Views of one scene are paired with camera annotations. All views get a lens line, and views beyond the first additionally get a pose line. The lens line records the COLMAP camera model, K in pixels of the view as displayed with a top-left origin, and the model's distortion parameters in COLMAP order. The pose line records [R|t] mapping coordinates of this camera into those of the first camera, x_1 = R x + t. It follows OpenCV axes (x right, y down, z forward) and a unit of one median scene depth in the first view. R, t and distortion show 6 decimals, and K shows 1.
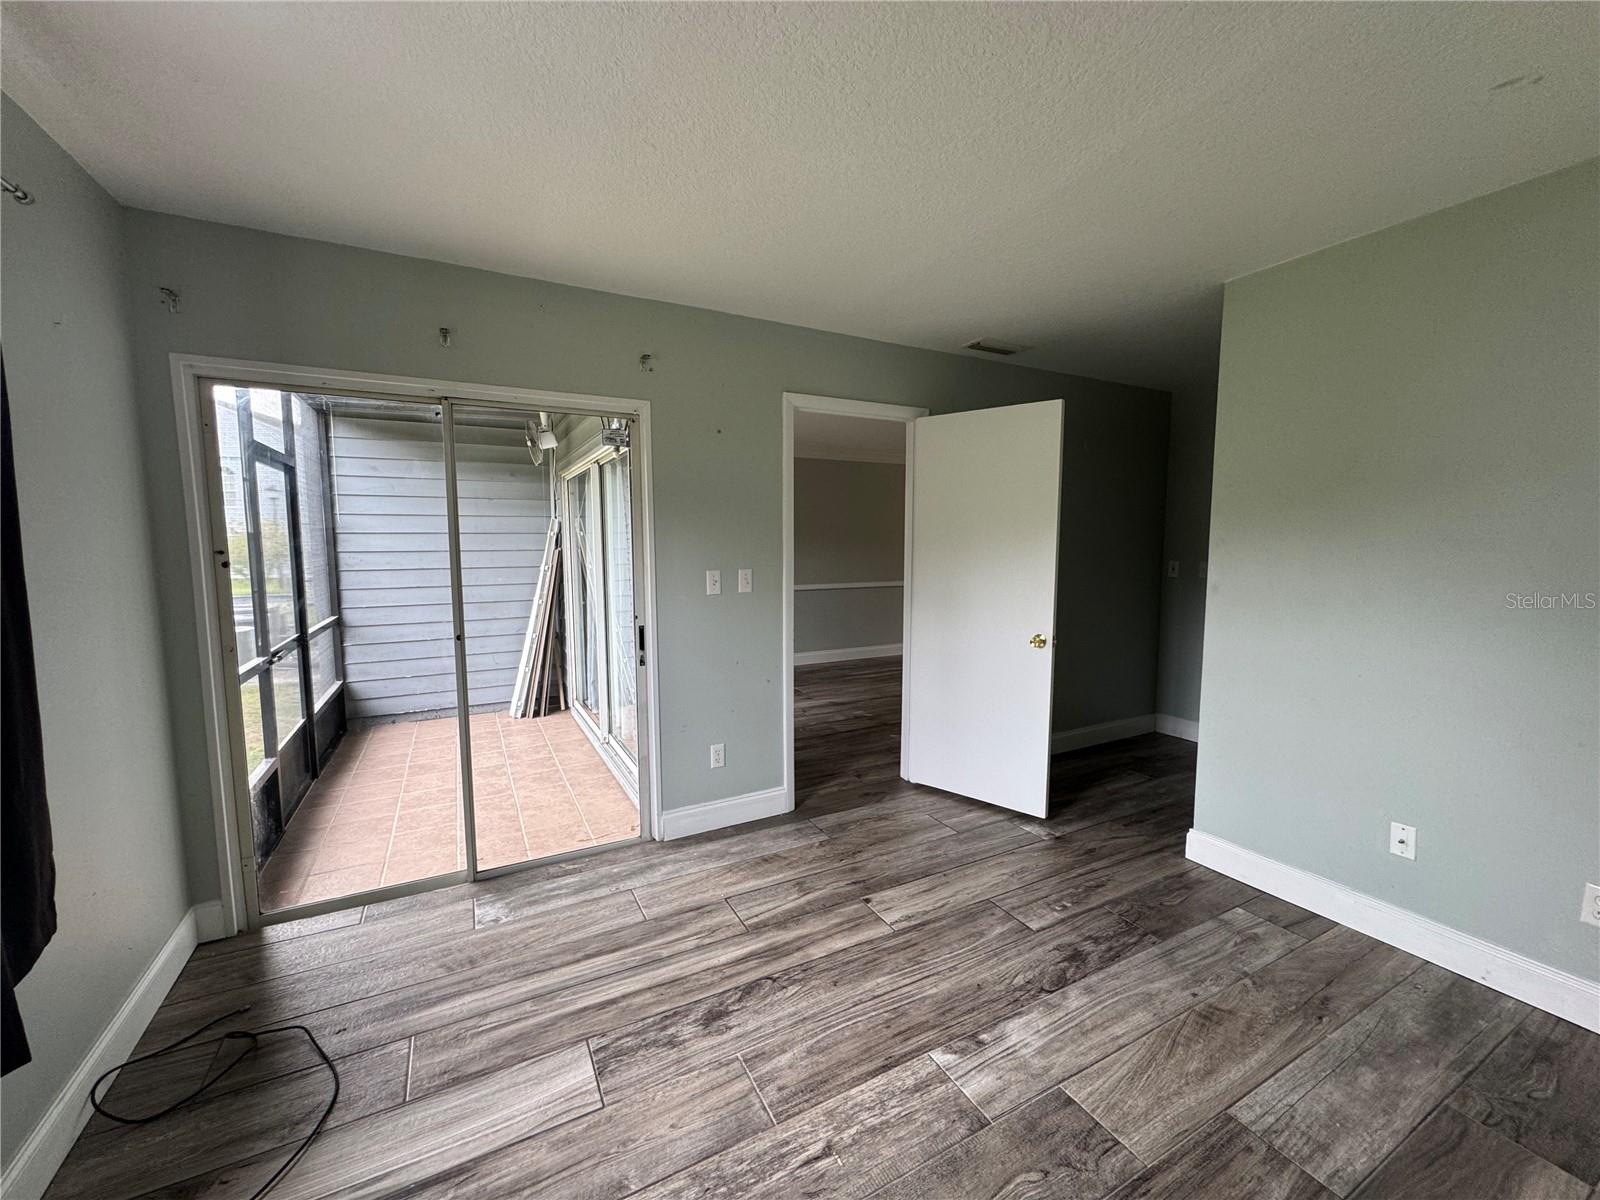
lens RADIAL K [[639.7, 0, 802.6], [0, 639.7, 599.4], [0, 0, 1]] dist [-0.004323, 0.001002]
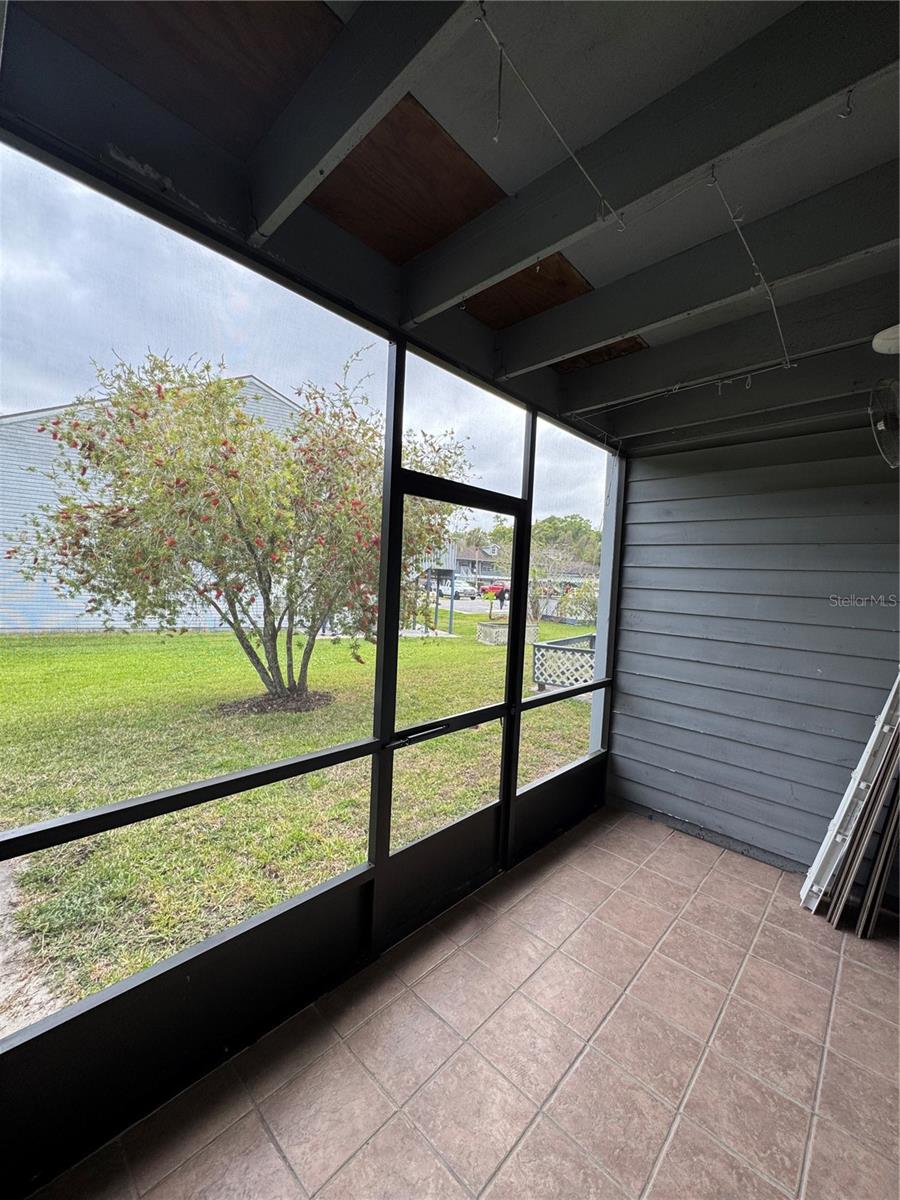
lens RADIAL K [[479.8, 0, 454.5], [0, 479.8, 600.5], [0, 0, 1]] dist [-0.004323, 0.001002]
pose [[0.324182, 0.064940, -0.943763, -0.391169], [-0.137603, 0.990267, 0.020873, -0.157946], [0.935933, 0.123098, 0.329963, 1.304071]]
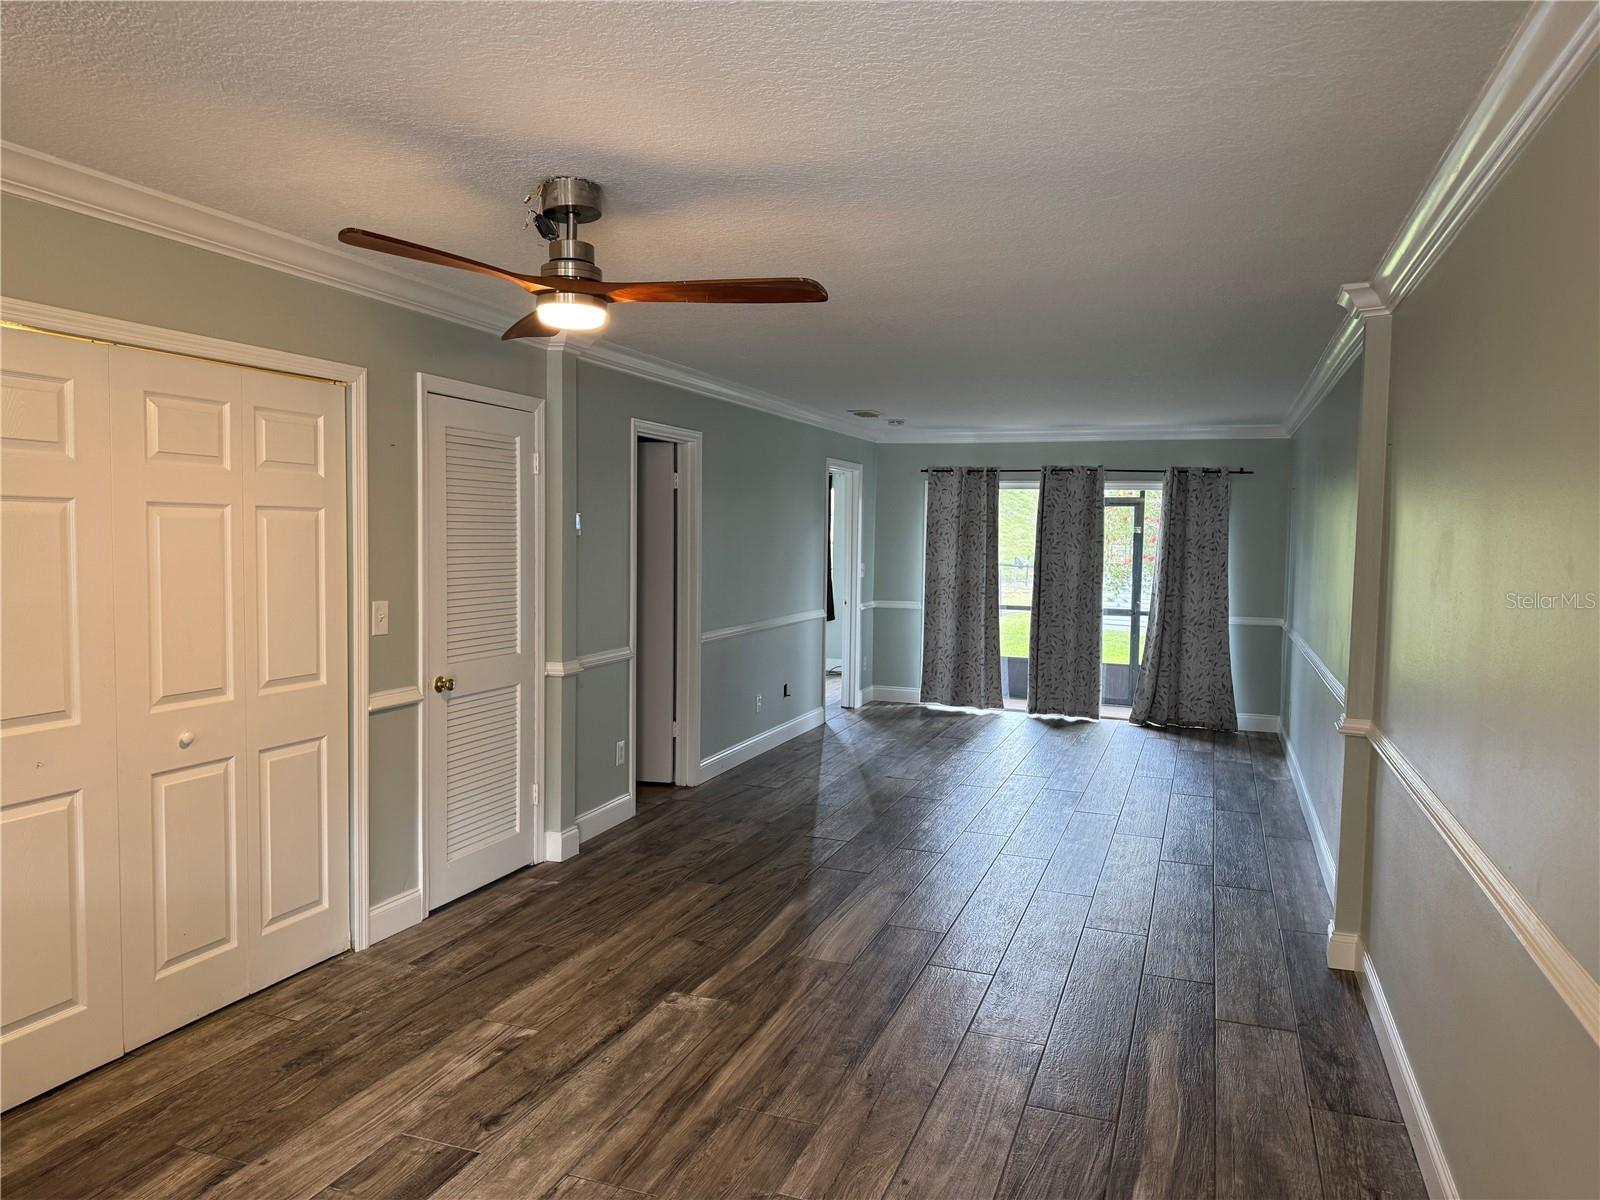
lens RADIAL K [[1110.4, 0, 798.0], [0, 1110.4, 597.0], [0, 0, 1]] dist [0.041702, -0.051629]
pose [[-0.744613, 0.032141, -0.666723, 0.904893], [-0.066783, 0.990241, 0.122322, -0.246363], [0.664148, 0.135608, -0.735200, 2.087444]]
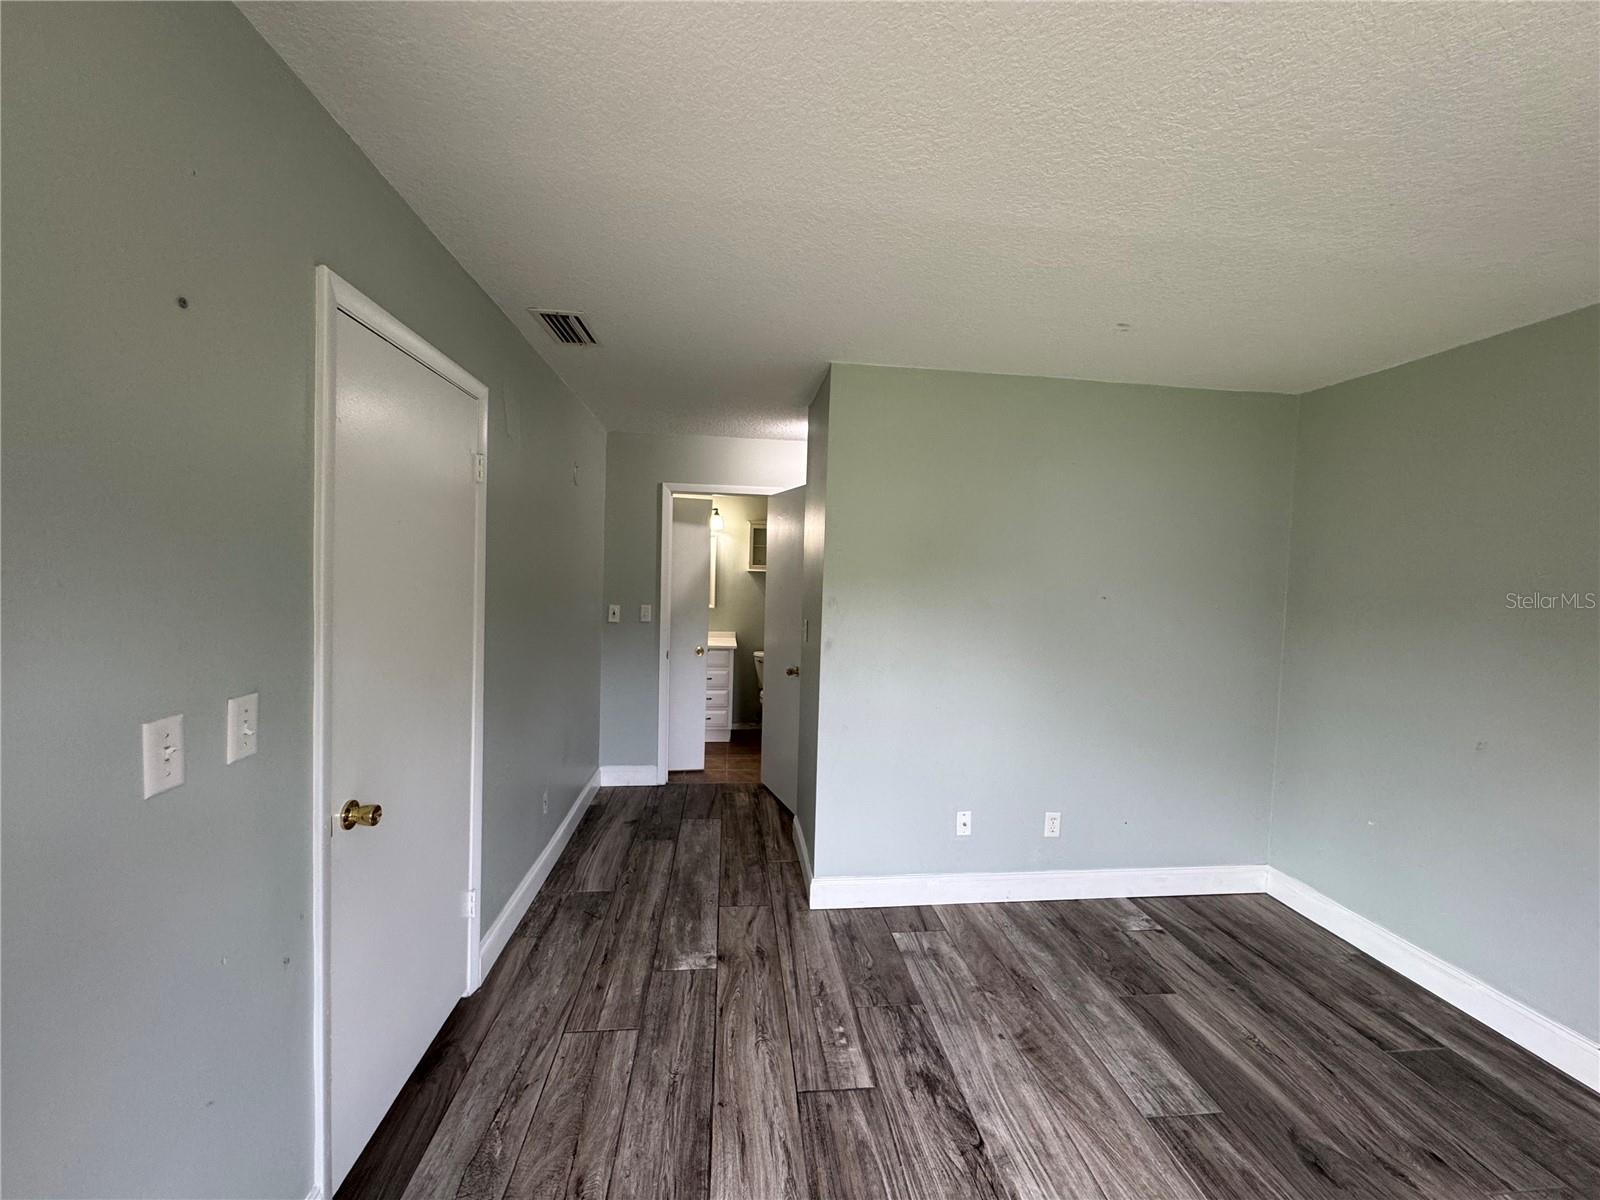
lens RADIAL K [[639.7, 0, 800.8], [0, 639.7, 598.4], [0, 0, 1]] dist [-0.004323, 0.001002]
pose [[0.369058, -0.023499, 0.929109, -0.438569], [0.052200, 0.998626, 0.004522, -0.124165], [-0.927939, 0.046831, 0.369778, 0.784155]]
